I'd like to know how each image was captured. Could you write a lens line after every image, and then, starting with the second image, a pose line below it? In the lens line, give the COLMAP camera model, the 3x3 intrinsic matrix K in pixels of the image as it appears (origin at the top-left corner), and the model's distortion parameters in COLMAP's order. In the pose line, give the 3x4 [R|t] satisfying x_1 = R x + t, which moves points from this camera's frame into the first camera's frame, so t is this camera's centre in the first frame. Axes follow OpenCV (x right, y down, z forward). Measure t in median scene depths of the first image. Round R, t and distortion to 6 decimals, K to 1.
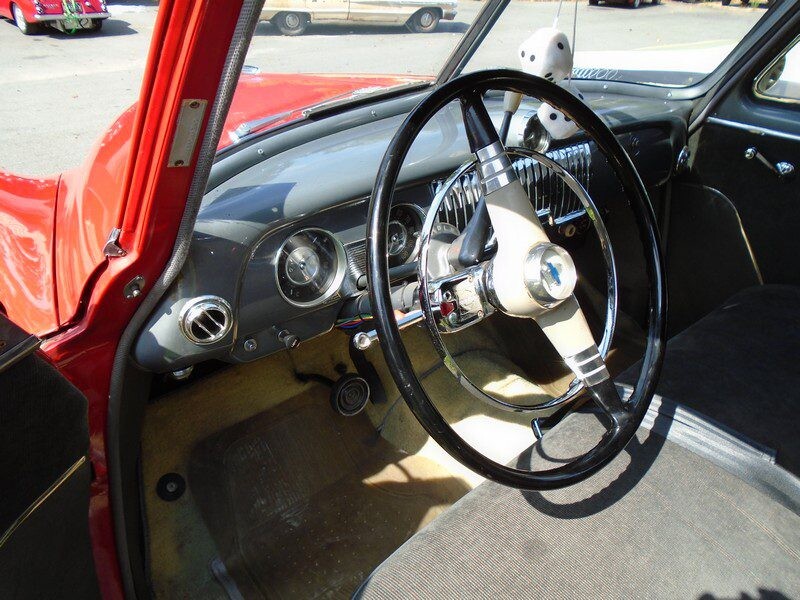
lens RADIAL K [[601.6, 0, 400.0], [0, 601.6, 300.0], [0, 0, 1]] dist [-0.018003, -0.002506]
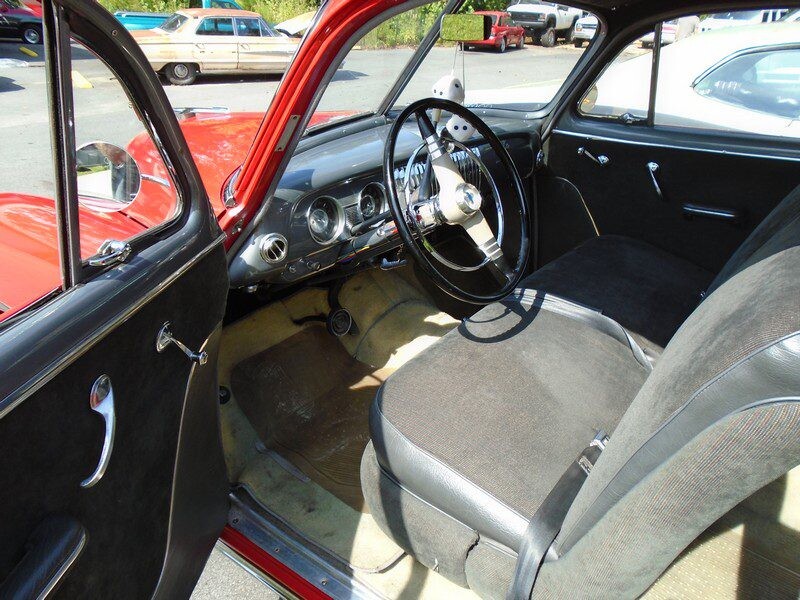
lens RADIAL K [[601.6, 0, 400.0], [0, 601.6, 300.0], [0, 0, 1]] dist [-0.018003, -0.002506]
pose [[0.983131, -0.084585, 0.162171, -0.209574], [0.094952, 0.993833, -0.057266, 0.250691], [-0.156327, 0.071698, 0.985100, -0.583199]]
